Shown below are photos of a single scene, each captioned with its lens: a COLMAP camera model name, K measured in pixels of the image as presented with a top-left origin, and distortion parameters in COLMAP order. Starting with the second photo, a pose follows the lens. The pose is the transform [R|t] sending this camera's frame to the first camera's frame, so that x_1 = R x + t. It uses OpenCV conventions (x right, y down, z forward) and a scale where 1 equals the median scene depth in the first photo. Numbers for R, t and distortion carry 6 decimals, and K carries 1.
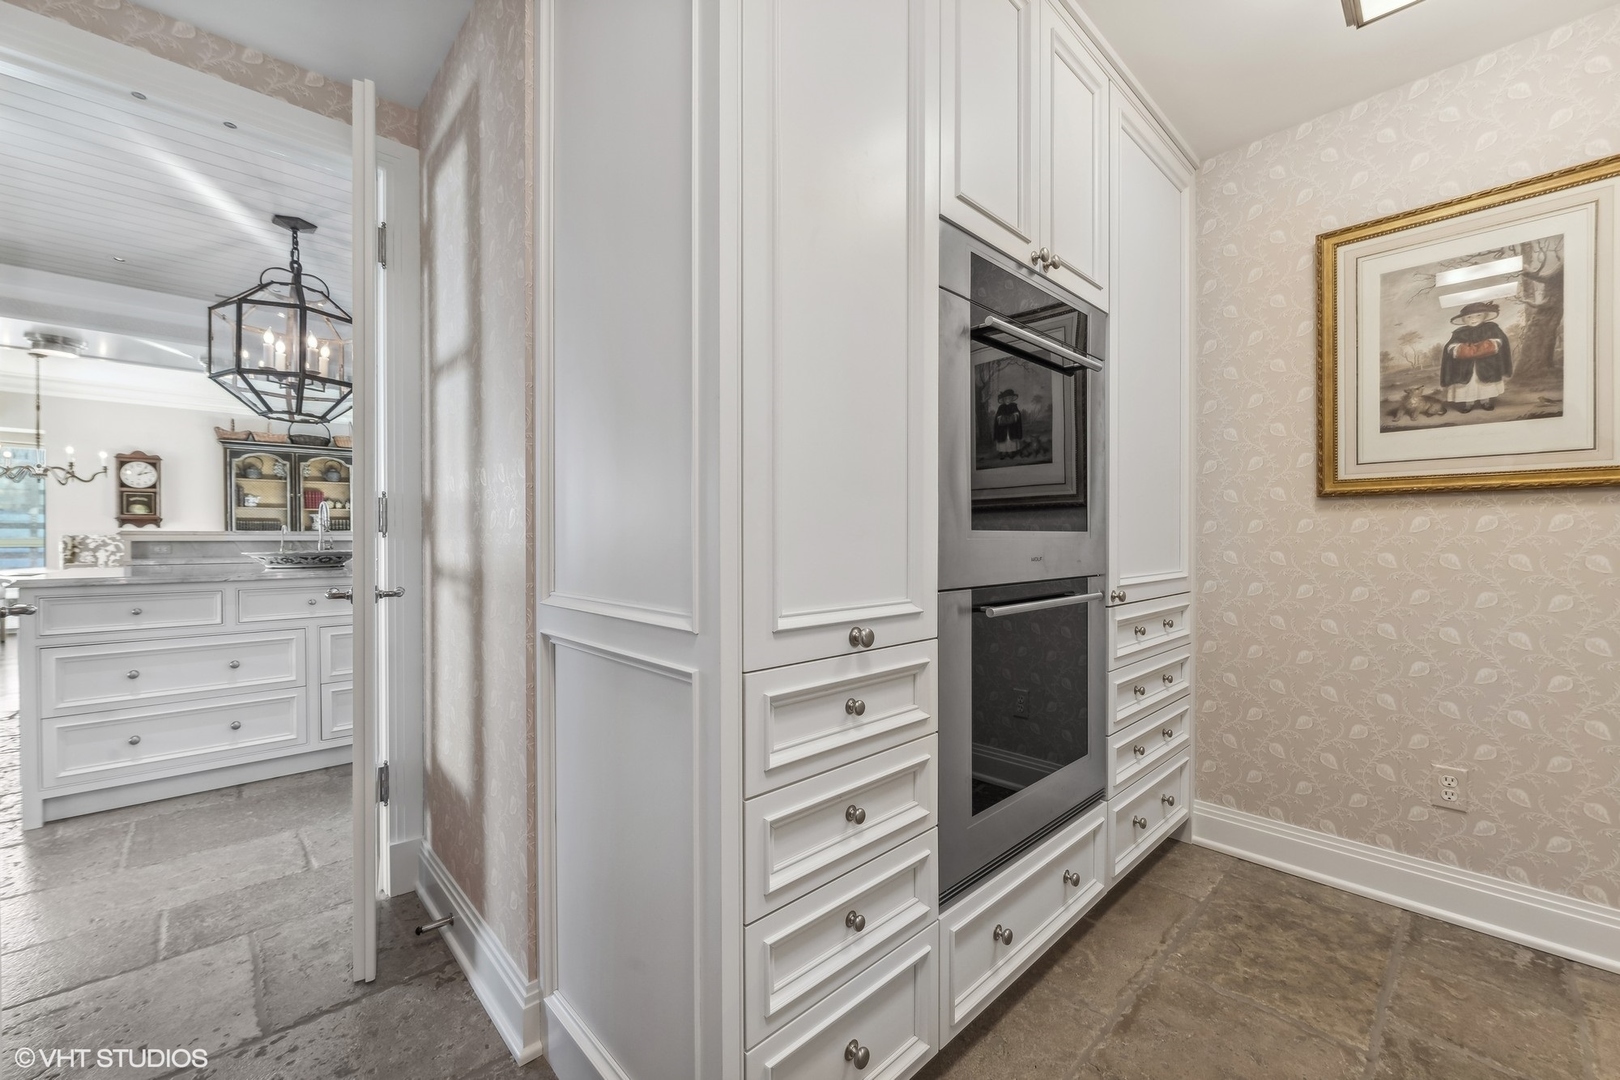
lens RADIAL K [[657.9, 0, 810.0], [0, 657.9, 540.0], [0, 0, 1]] dist [-0.000926, 0.000428]
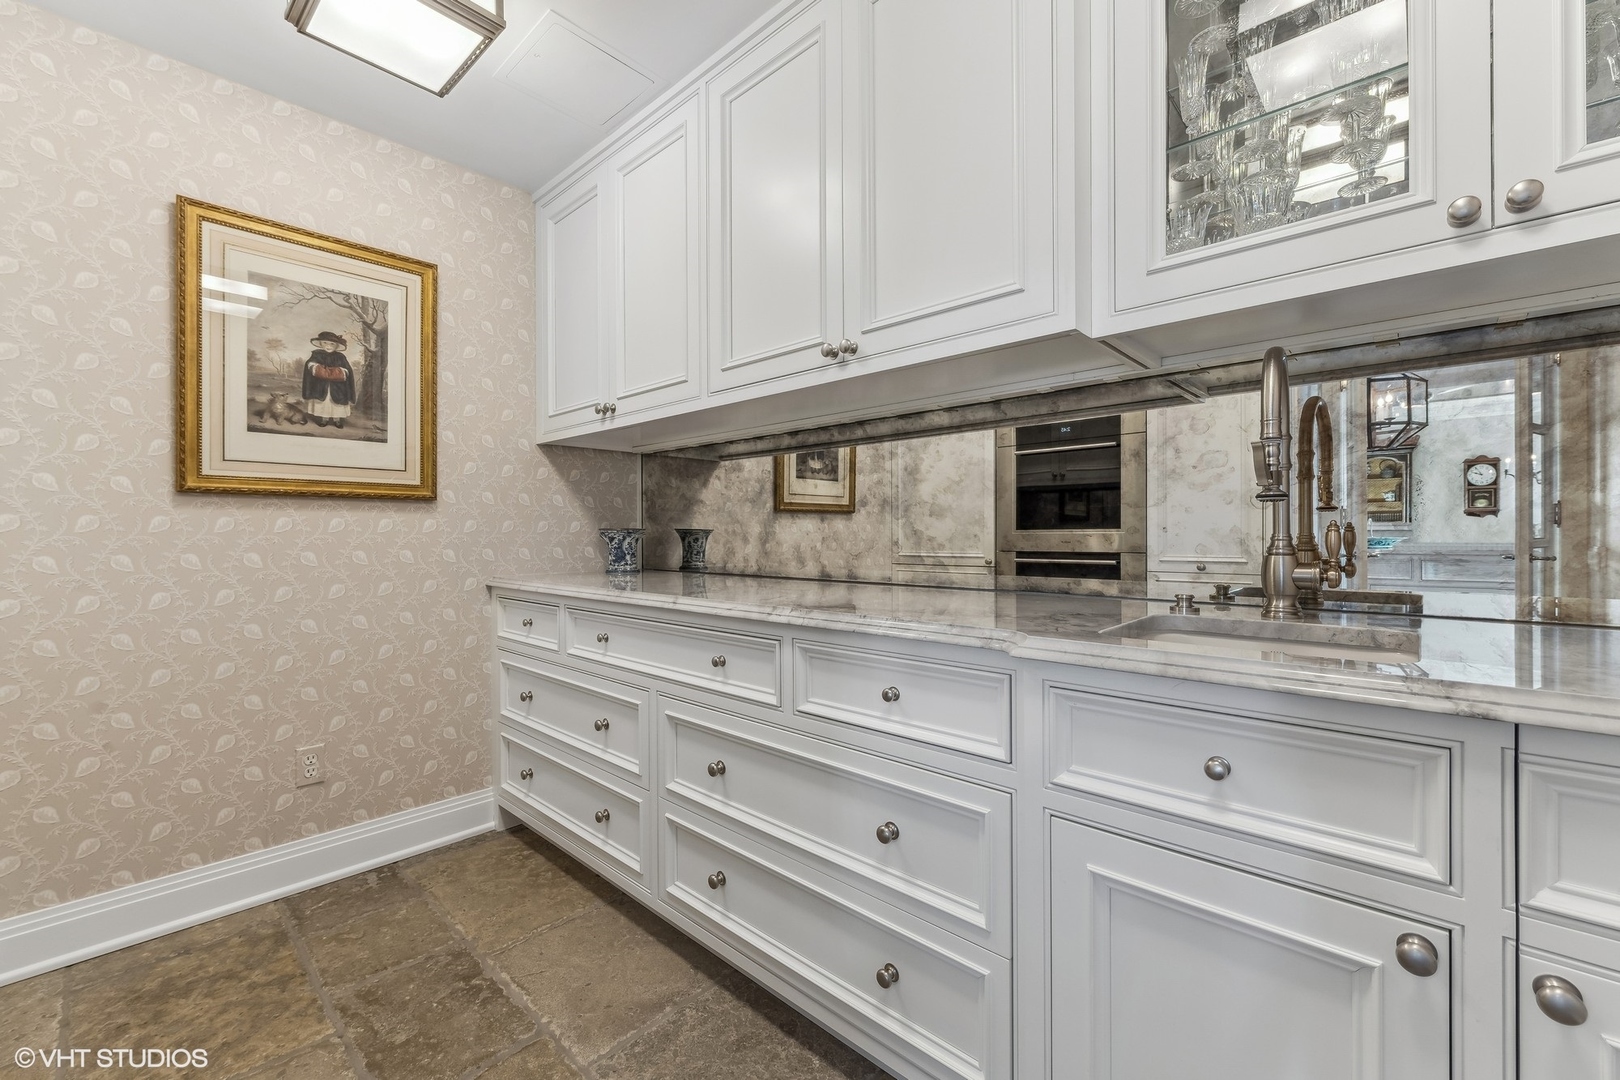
lens RADIAL K [[669.4, 0, 804.9], [0, 669.4, 534.7], [0, 0, 1]] dist [0.020507, -0.000299]
pose [[-0.040637, 0.001939, 0.999172, -0.193503], [0.007264, 0.999972, -0.001645, -0.000244], [-0.999148, 0.007192, -0.040650, 0.218669]]
